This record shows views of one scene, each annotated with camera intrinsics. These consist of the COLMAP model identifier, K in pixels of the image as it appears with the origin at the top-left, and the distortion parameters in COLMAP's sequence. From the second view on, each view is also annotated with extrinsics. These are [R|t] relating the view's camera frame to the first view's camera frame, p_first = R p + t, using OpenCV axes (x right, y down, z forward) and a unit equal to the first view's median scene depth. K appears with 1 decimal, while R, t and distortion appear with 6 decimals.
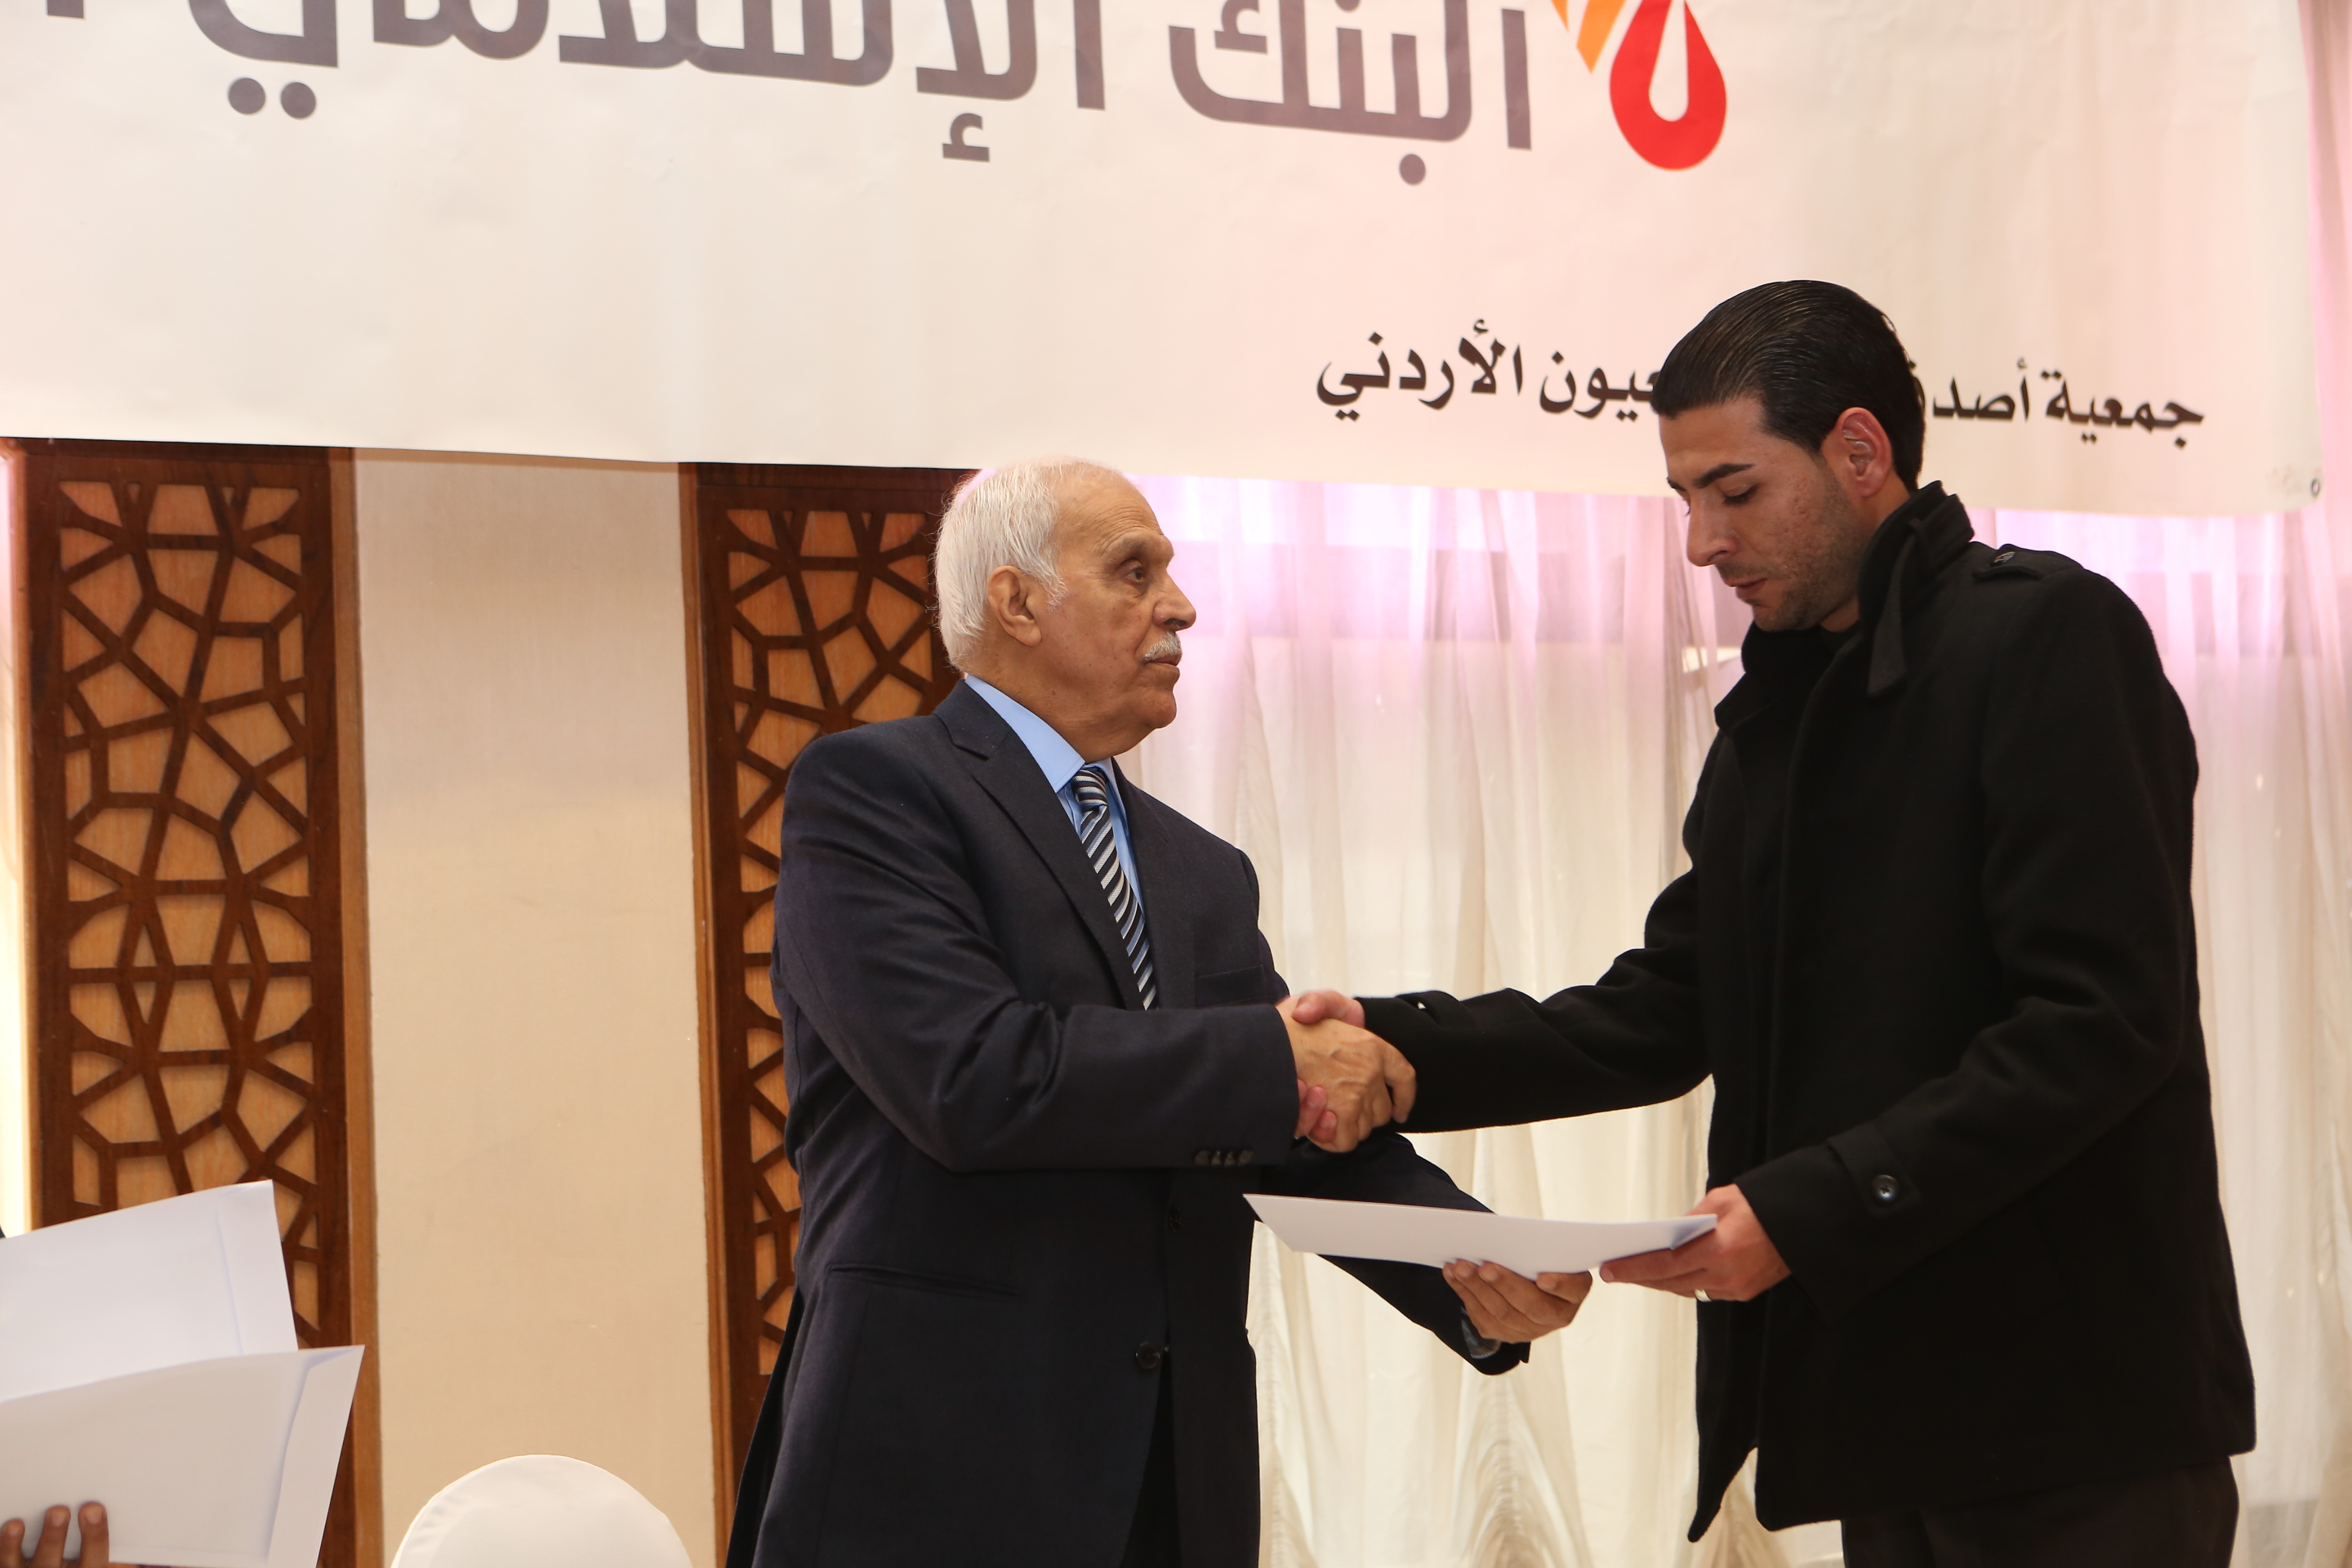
lens RADIAL K [[3734.1, 0, 1208.8], [0, 3734.1, 787.5], [0, 0, 1]] dist [0.078368, 0.000000]
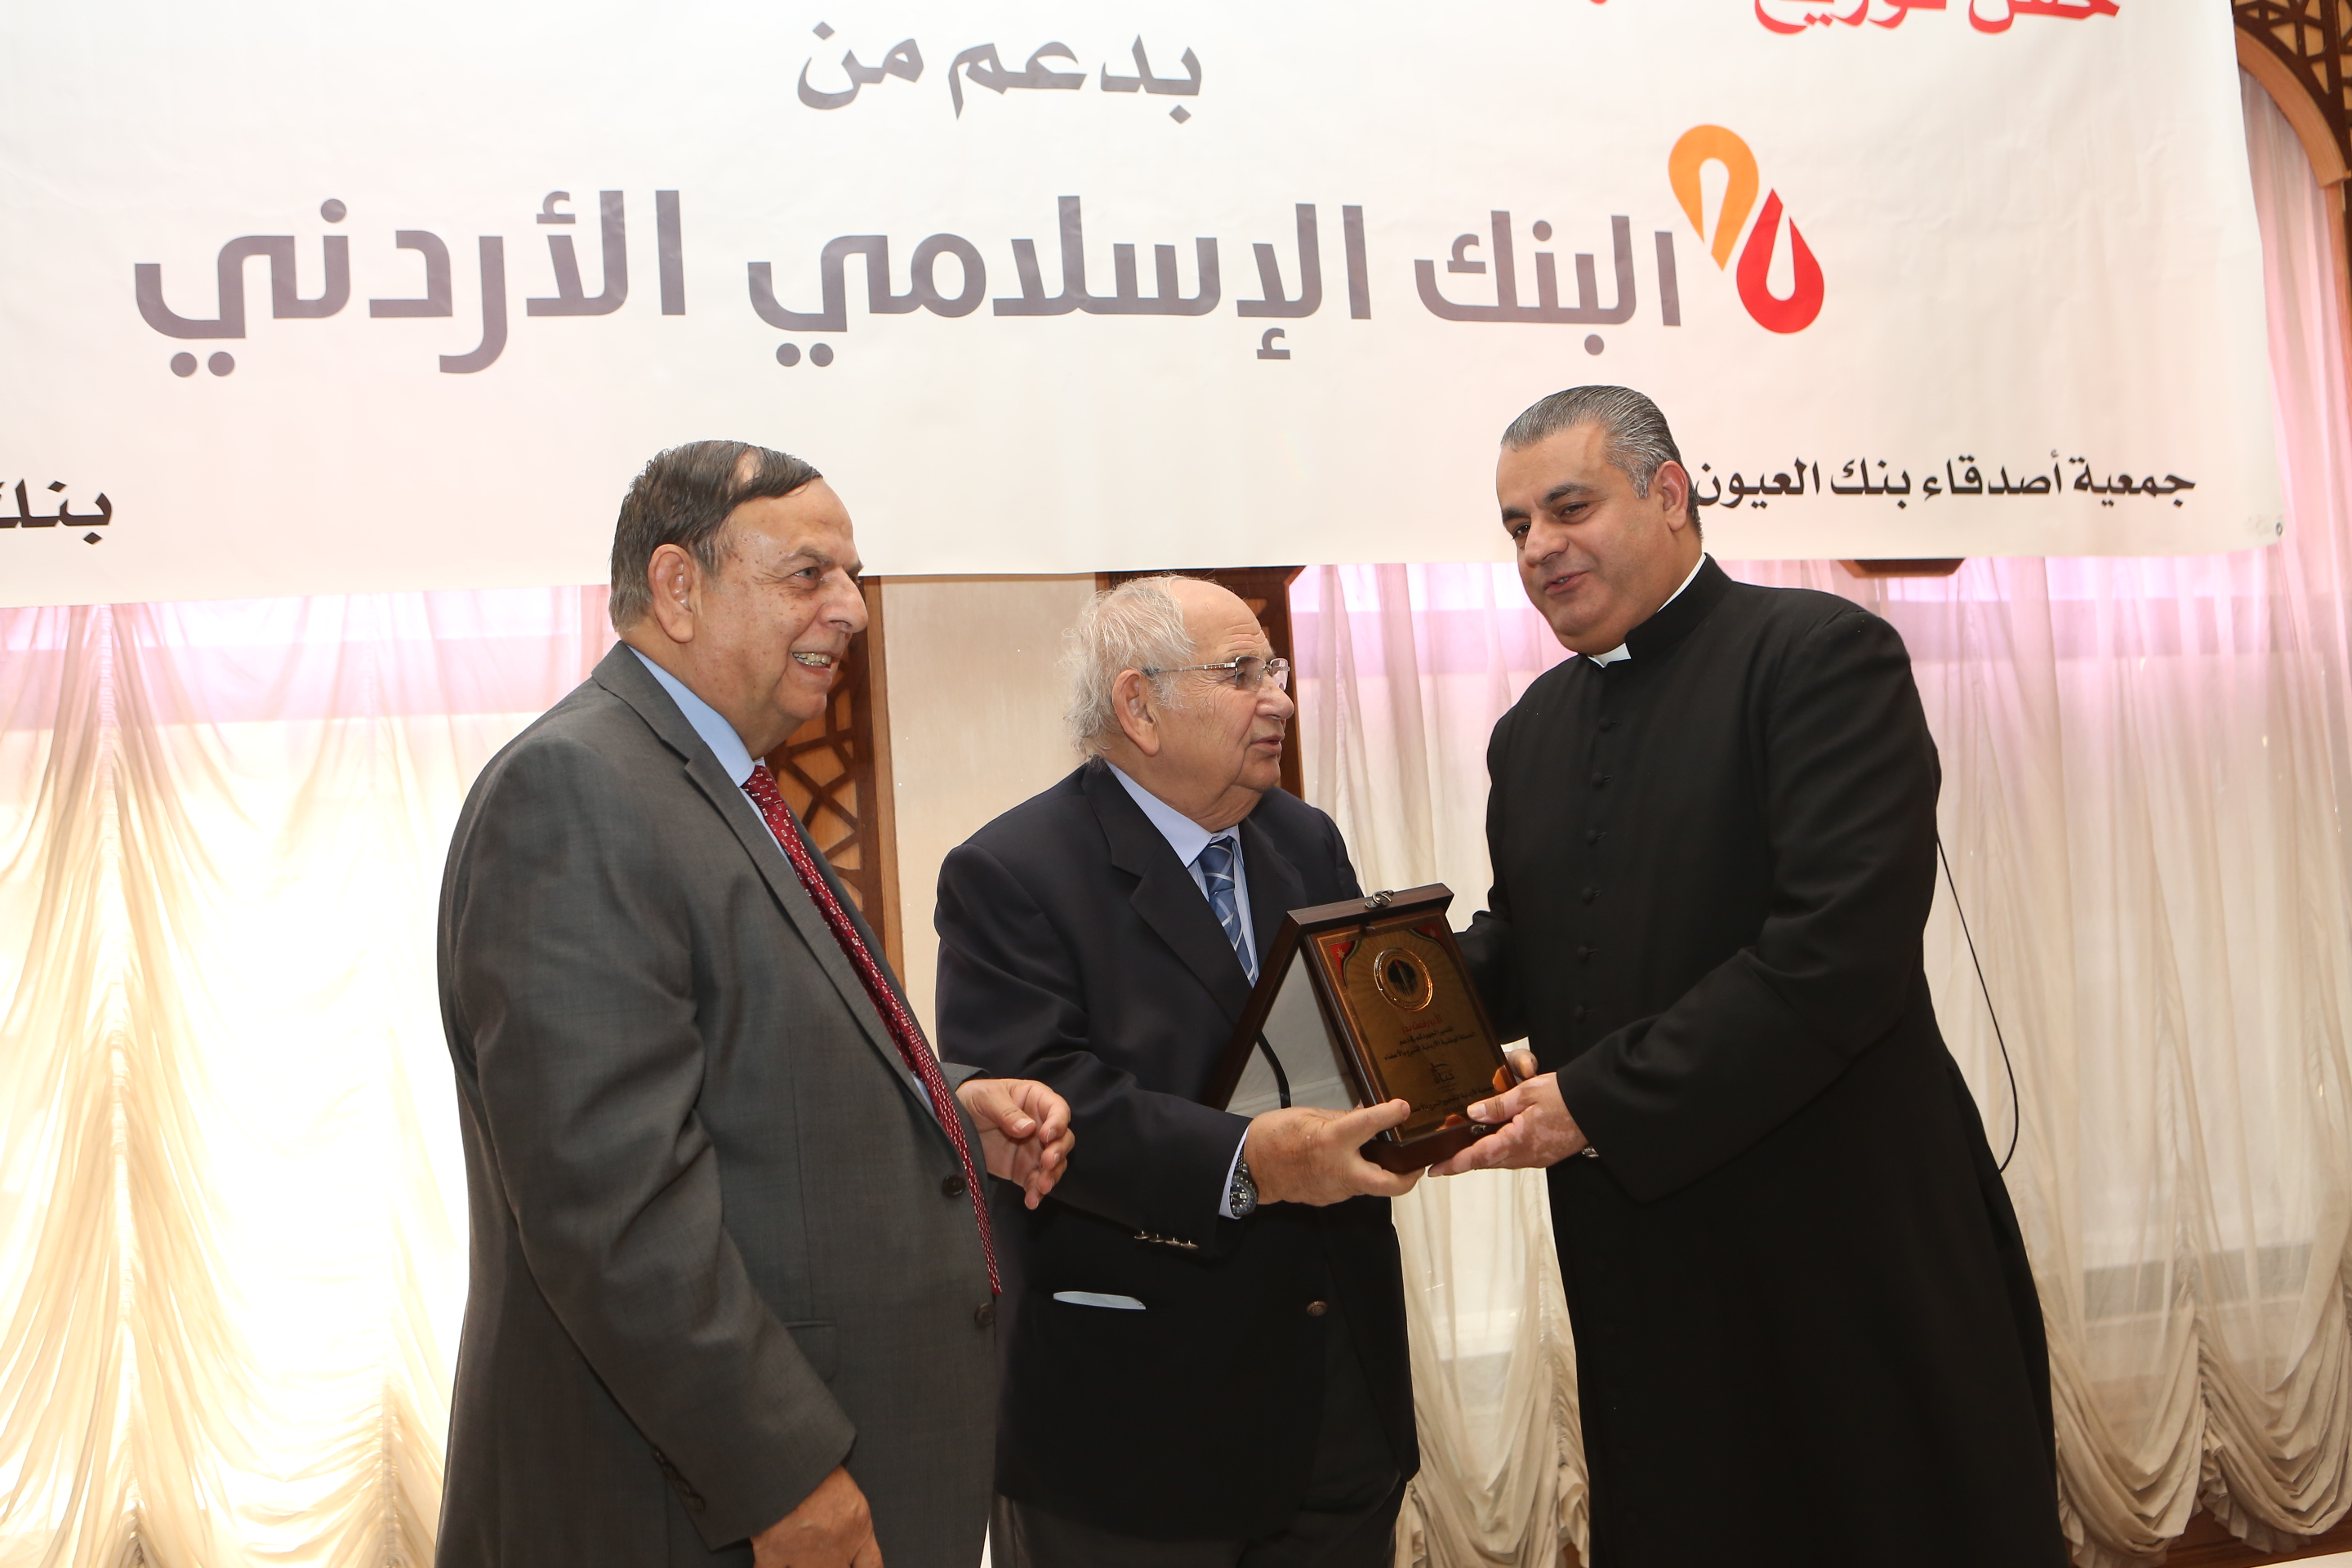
lens RADIAL K [[2258.6, 0, 1181.3], [0, 2258.6, 796.7], [0, 0, 1]] dist [-0.048690, 0.000000]
pose [[0.974713, -0.037285, -0.220327, 0.087770], [0.038977, 0.999235, 0.003333, 0.001290], [0.220034, -0.011836, 0.975420, 0.113311]]
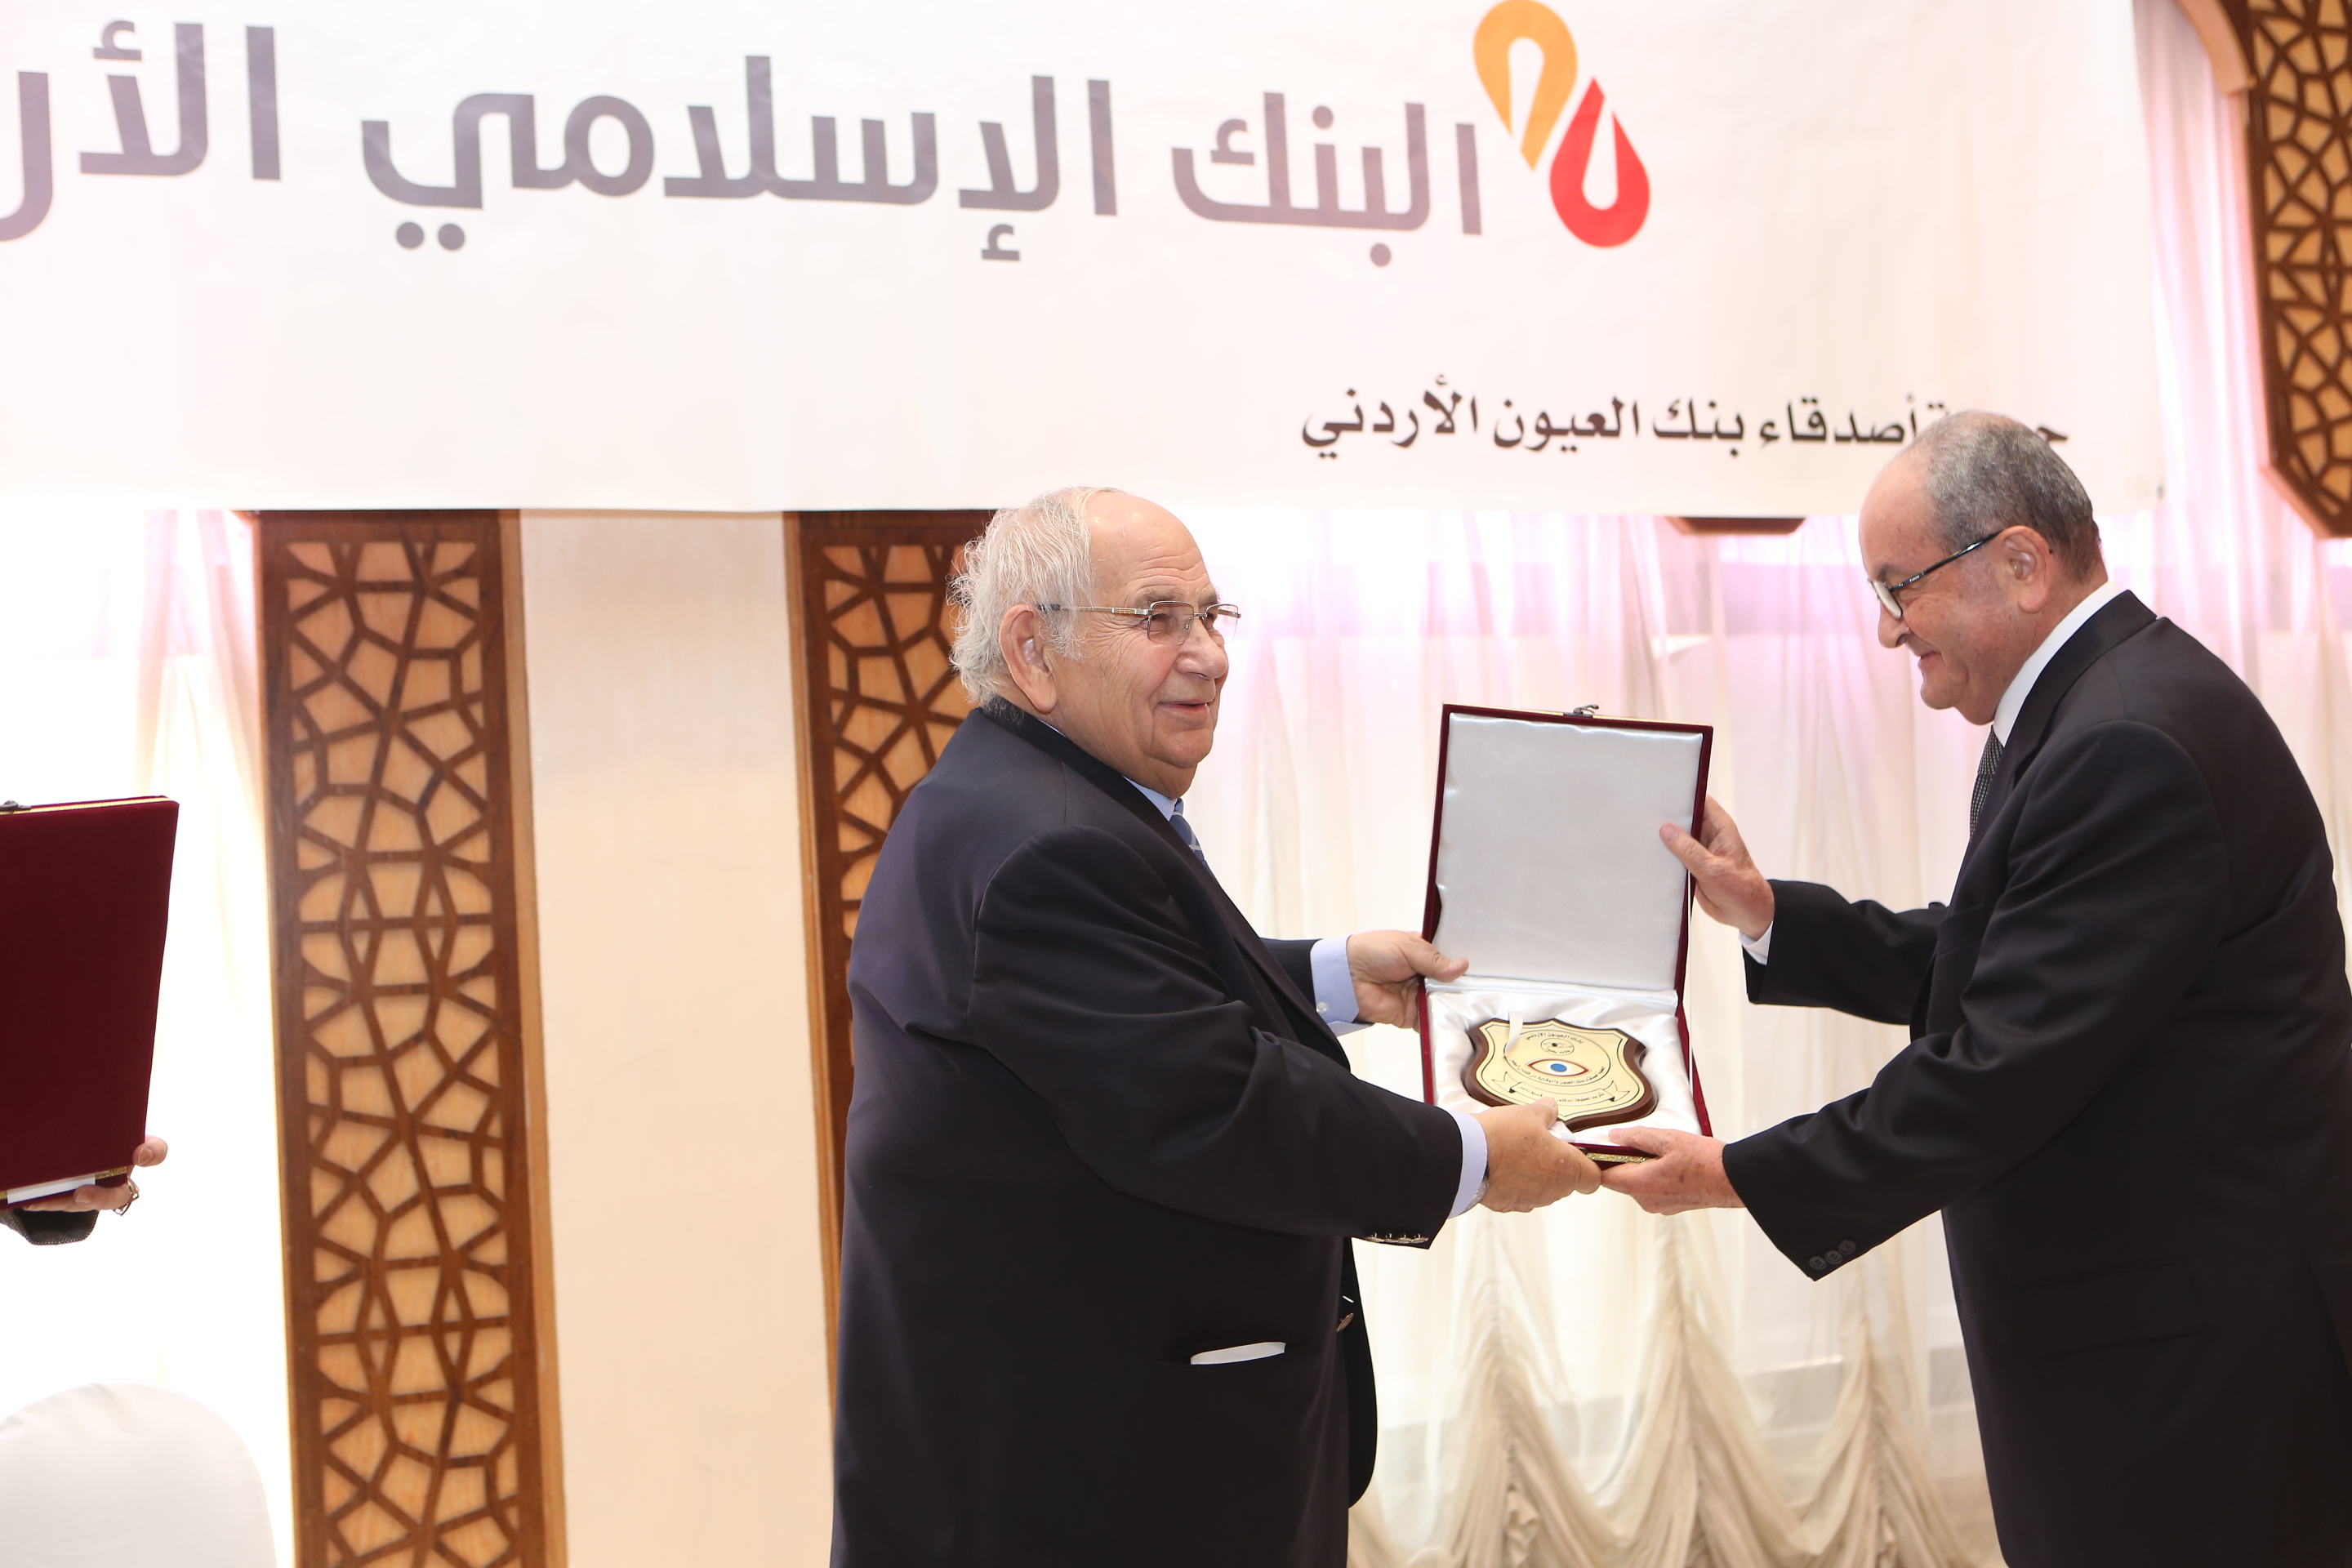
lens RADIAL K [[2839.6, 0, 1203.6], [0, 2839.6, 792.1], [0, 0, 1]] dist [-0.014277, 0.000000]
pose [[0.993901, -0.019279, -0.108578, 0.098507], [0.021000, 0.999671, 0.014733, -0.003373], [0.108258, -0.016924, 0.993979, 0.063376]]
